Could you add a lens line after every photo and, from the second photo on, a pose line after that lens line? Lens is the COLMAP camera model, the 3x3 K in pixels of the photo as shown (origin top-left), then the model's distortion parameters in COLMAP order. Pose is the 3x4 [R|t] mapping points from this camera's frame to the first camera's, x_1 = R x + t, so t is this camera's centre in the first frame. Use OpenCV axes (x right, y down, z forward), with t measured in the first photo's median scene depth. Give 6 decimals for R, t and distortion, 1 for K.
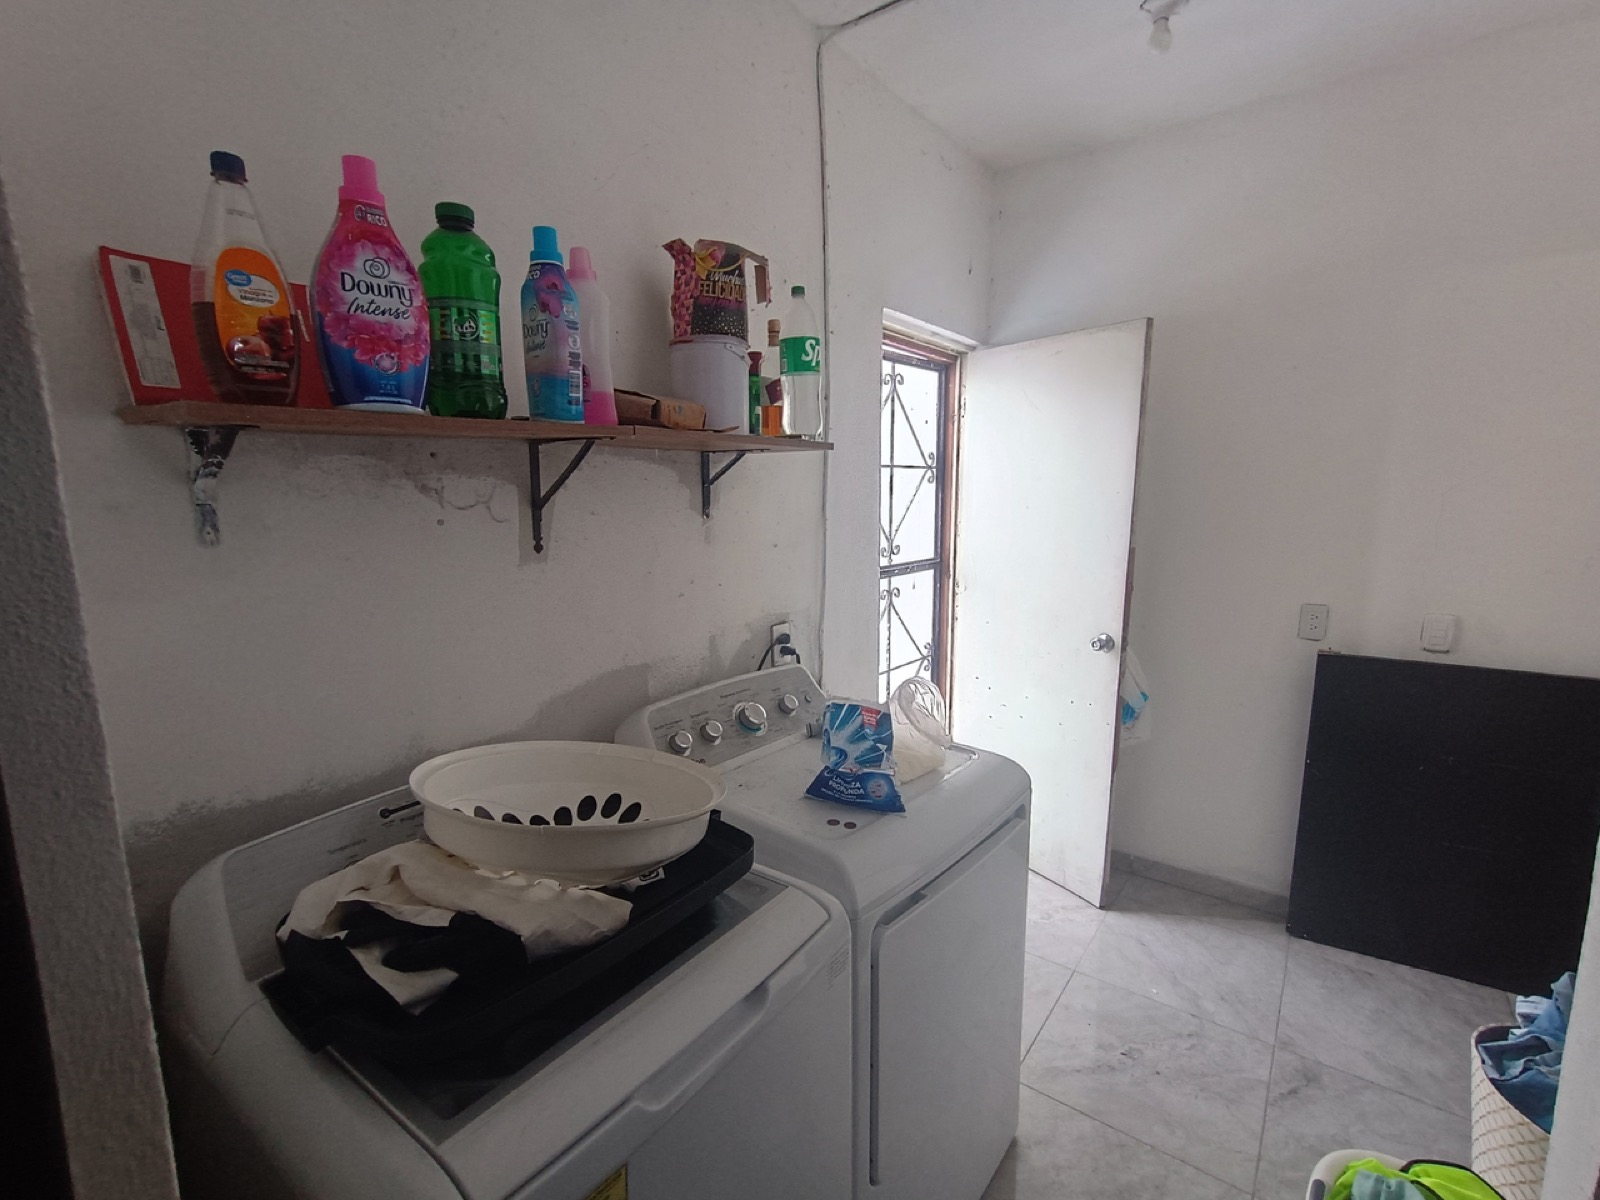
lens RADIAL K [[720.9, 0, 800.0], [0, 720.9, 600.0], [0, 0, 1]] dist [0.000613, 0.000058]
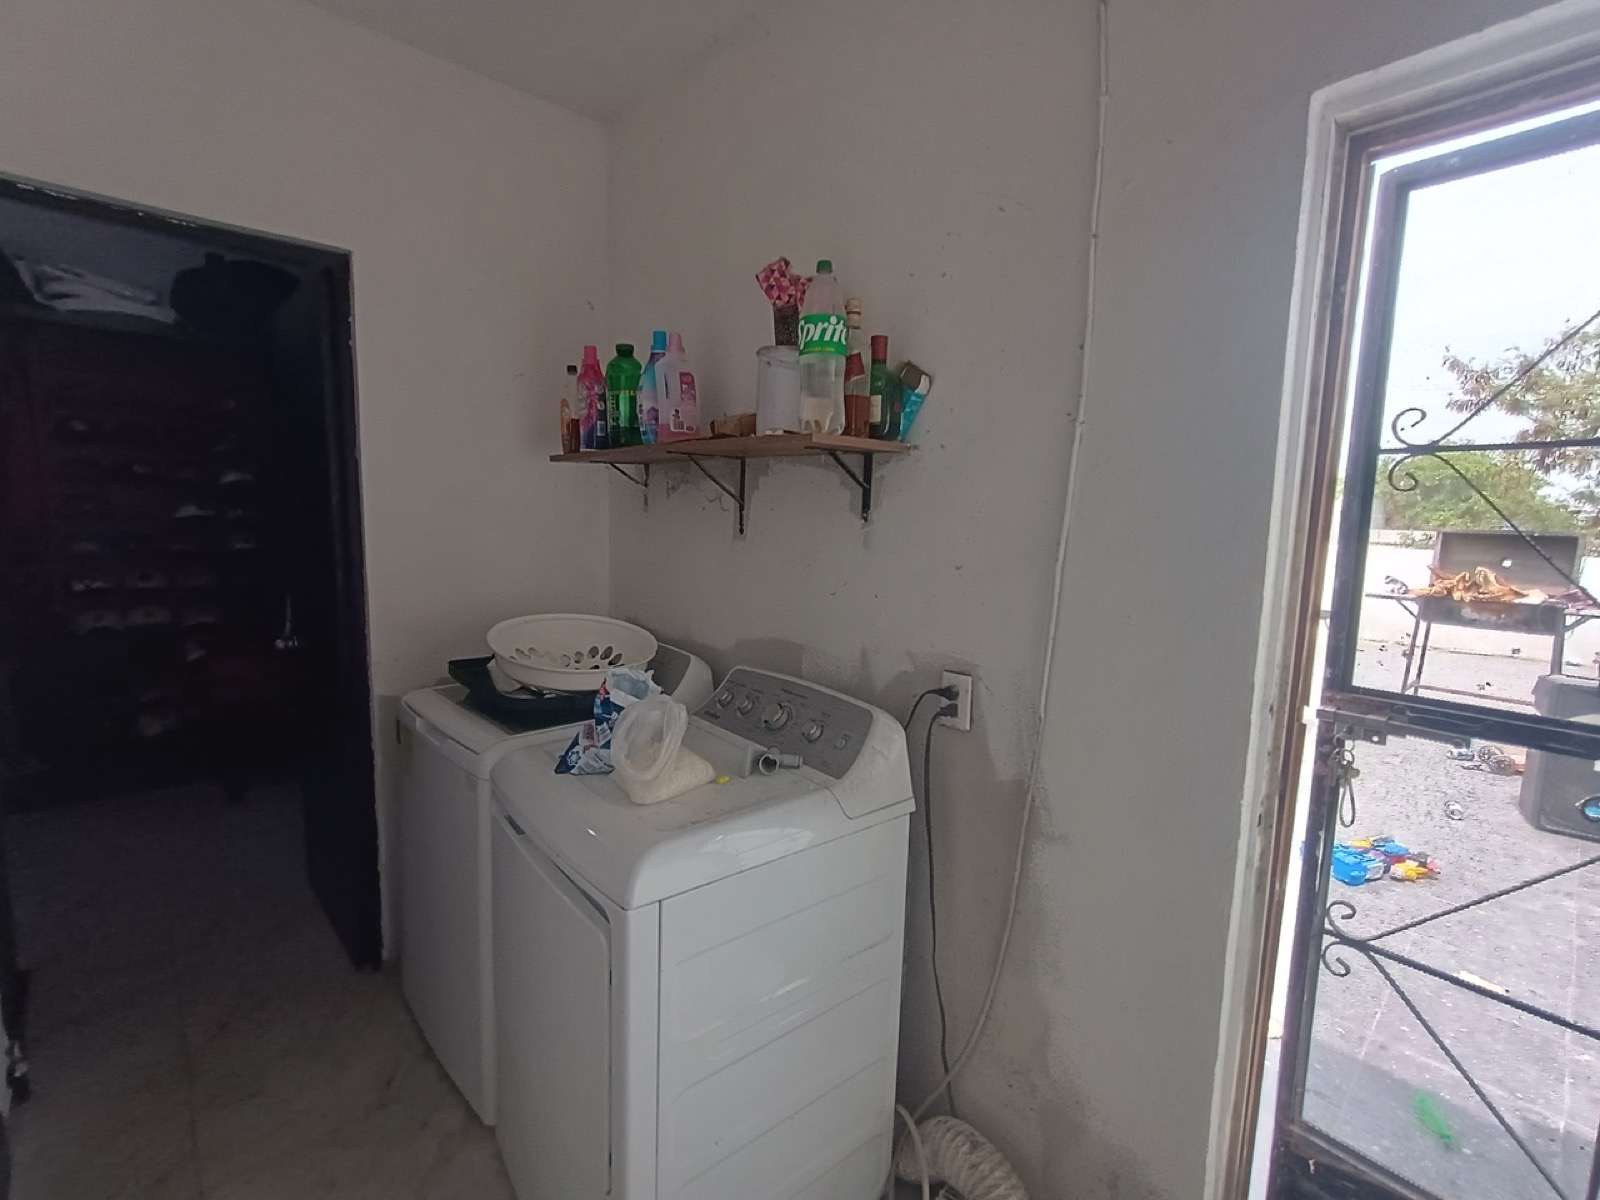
lens RADIAL K [[720.9, 0, 800.0], [0, 720.9, 600.0], [0, 0, 1]] dist [0.000613, 0.000058]
pose [[-0.194620, 0.105046, -0.975238, 0.915295], [-0.194578, 0.970356, 0.143350, -0.146433], [0.961386, 0.217658, -0.168411, 1.208375]]
